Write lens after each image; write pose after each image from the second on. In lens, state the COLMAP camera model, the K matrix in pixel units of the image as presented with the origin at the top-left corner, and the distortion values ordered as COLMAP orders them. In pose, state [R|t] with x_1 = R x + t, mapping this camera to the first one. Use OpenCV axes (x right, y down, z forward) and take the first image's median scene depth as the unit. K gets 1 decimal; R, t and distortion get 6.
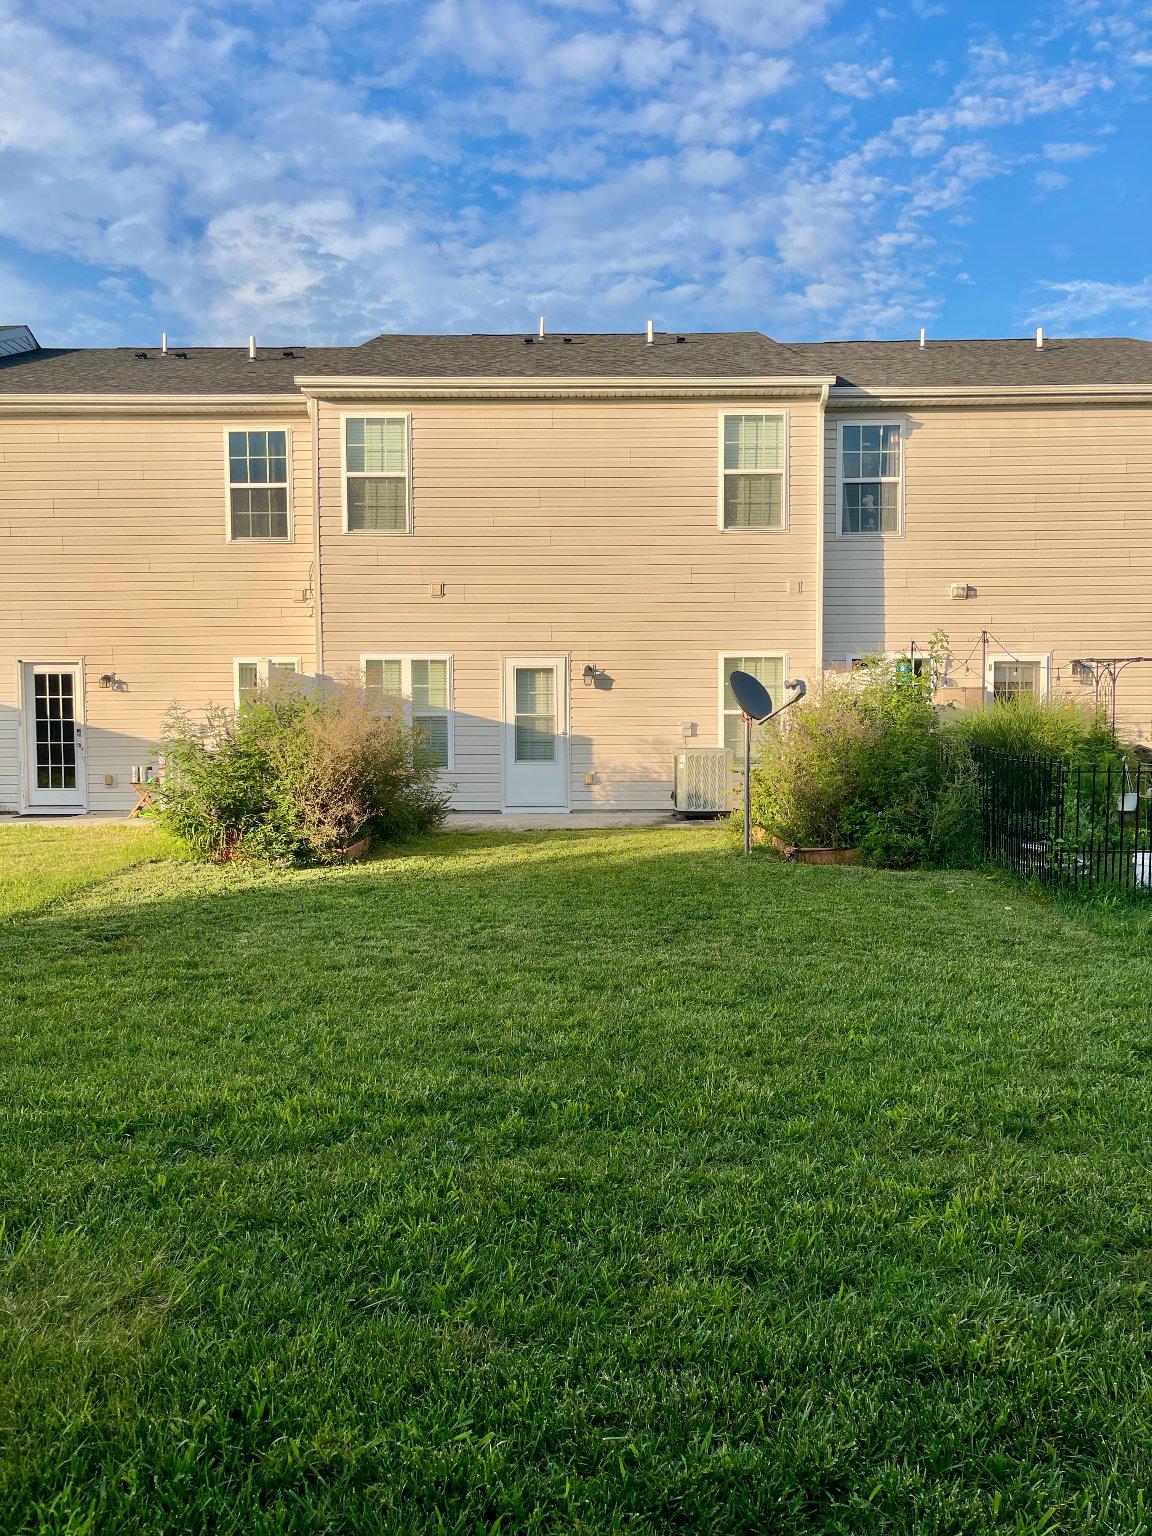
lens RADIAL K [[1157.1, 0, 572.7], [0, 1157.1, 775.5], [0, 0, 1]] dist [0.063539, -0.079572]
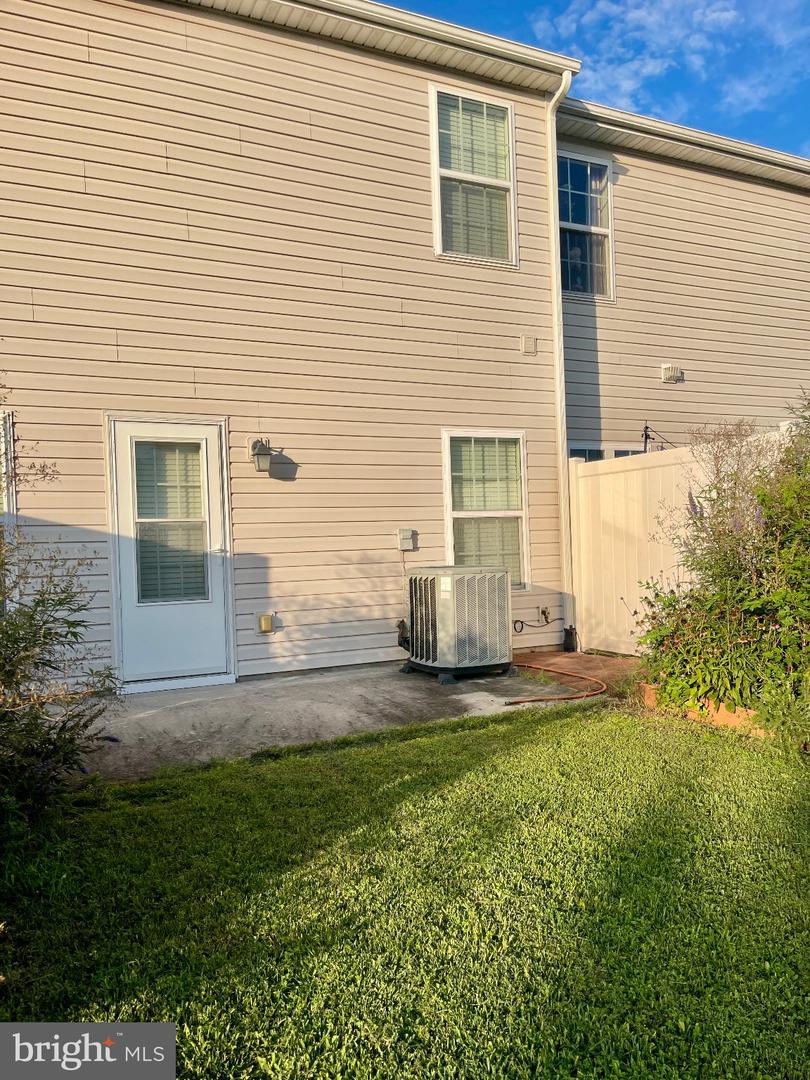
lens RADIAL K [[813.6, 0, 402.7], [0, 813.6, 545.3], [0, 0, 1]] dist [0.063539, -0.079572]
pose [[0.899453, -0.022071, 0.436459, -0.109315], [0.049187, 0.997491, -0.050924, -0.012734], [-0.434240, 0.067272, 0.898282, 0.575008]]
